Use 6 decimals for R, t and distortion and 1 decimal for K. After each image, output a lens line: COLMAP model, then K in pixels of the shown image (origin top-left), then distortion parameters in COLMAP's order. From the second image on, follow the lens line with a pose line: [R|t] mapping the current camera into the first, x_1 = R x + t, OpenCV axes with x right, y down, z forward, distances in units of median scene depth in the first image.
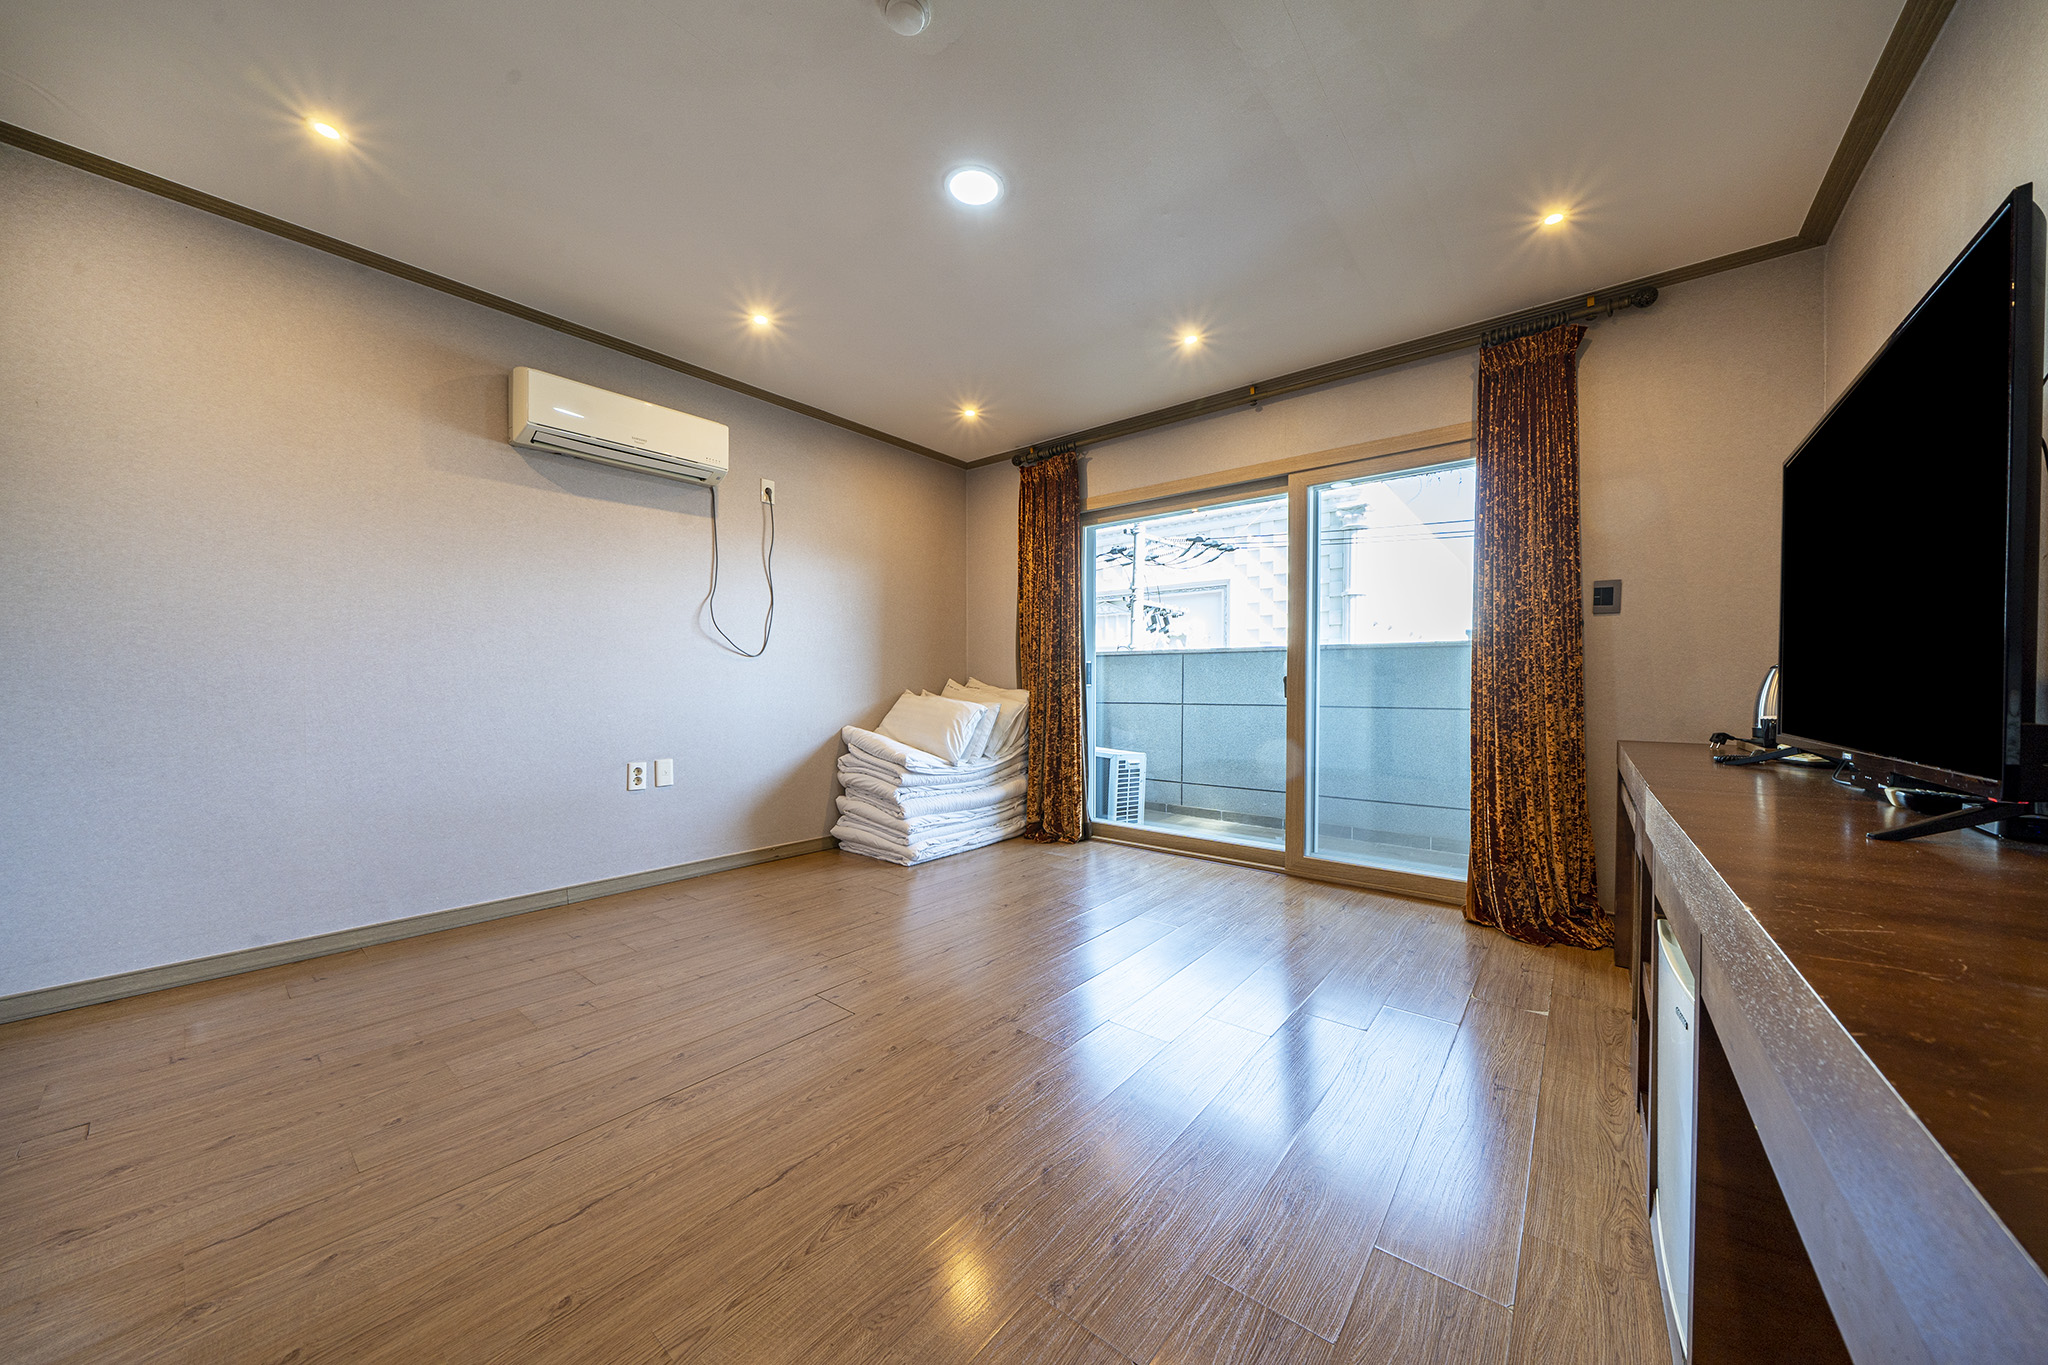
lens RADIAL K [[702.1, 0, 1025.2], [0, 702.1, 689.2], [0, 0, 1]] dist [0.000669, 0.000071]
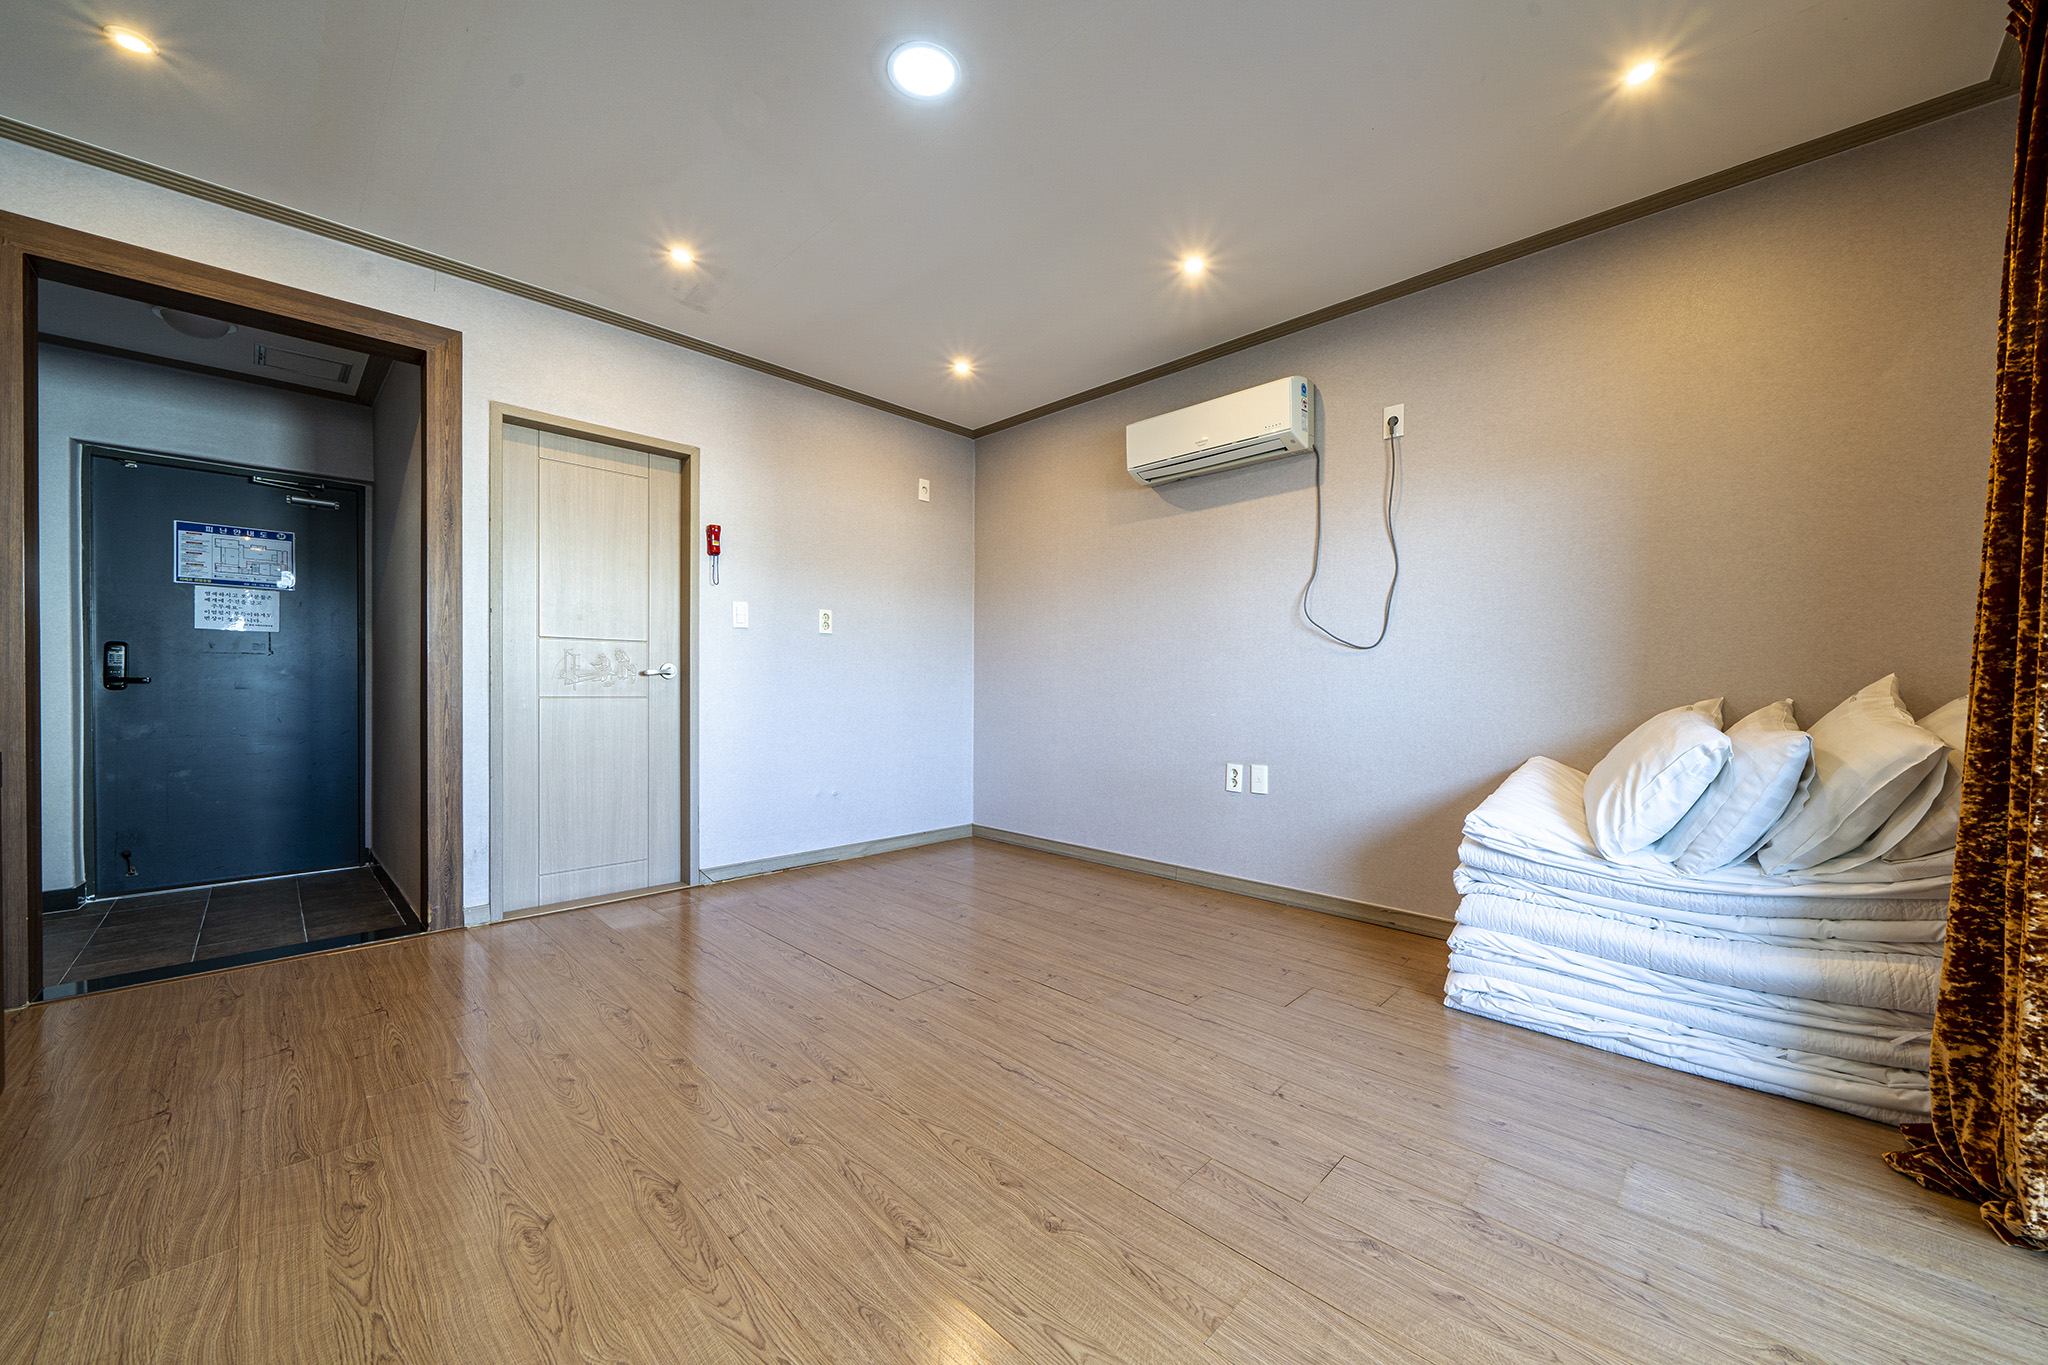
lens RADIAL K [[765.4, 0, 1024.0], [0, 765.4, 682.5], [0, 0, 1]] dist [-0.000849, -0.000128]
pose [[-0.101059, -0.004240, -0.994871, 0.519392], [-0.012764, 0.999914, -0.002965, -0.001916], [0.994799, 0.012399, -0.101104, 0.779787]]
